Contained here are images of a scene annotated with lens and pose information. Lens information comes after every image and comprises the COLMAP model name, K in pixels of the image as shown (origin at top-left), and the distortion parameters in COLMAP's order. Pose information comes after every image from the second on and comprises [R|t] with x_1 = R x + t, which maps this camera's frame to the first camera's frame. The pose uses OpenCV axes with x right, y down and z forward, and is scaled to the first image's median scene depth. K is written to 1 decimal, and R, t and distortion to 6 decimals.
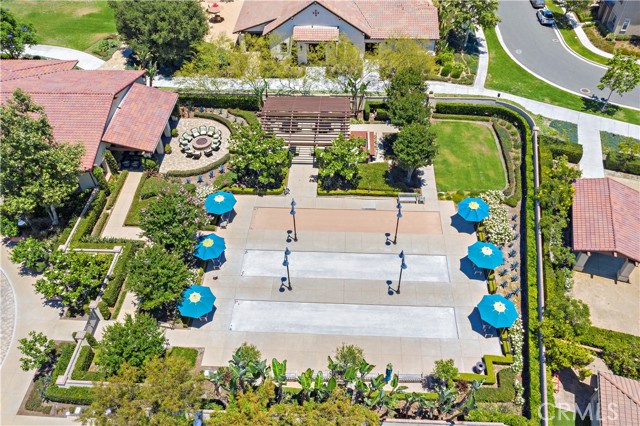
lens RADIAL K [[505.4, 0, 320.0], [0, 505.4, 213.0], [0, 0, 1]] dist [-0.015941, 0.000232]
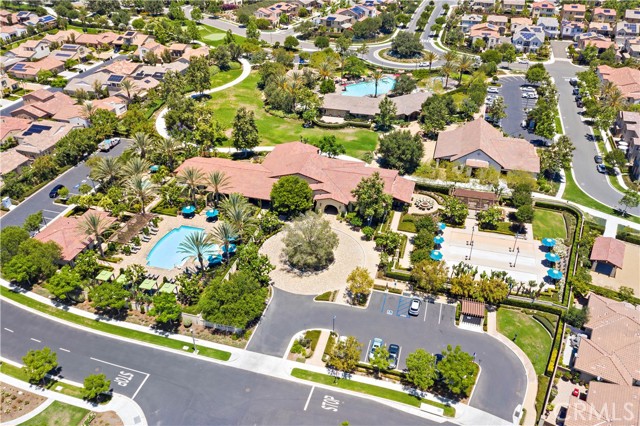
lens RADIAL K [[505.4, 0, 320.0], [0, 505.4, 213.0], [0, 0, 1]] dist [-0.015941, 0.000232]
pose [[0.975243, 0.129462, -0.179277, -0.263537], [-0.165949, 0.964294, -0.206391, 0.411529], [0.146156, 0.231032, 0.961906, -1.140398]]
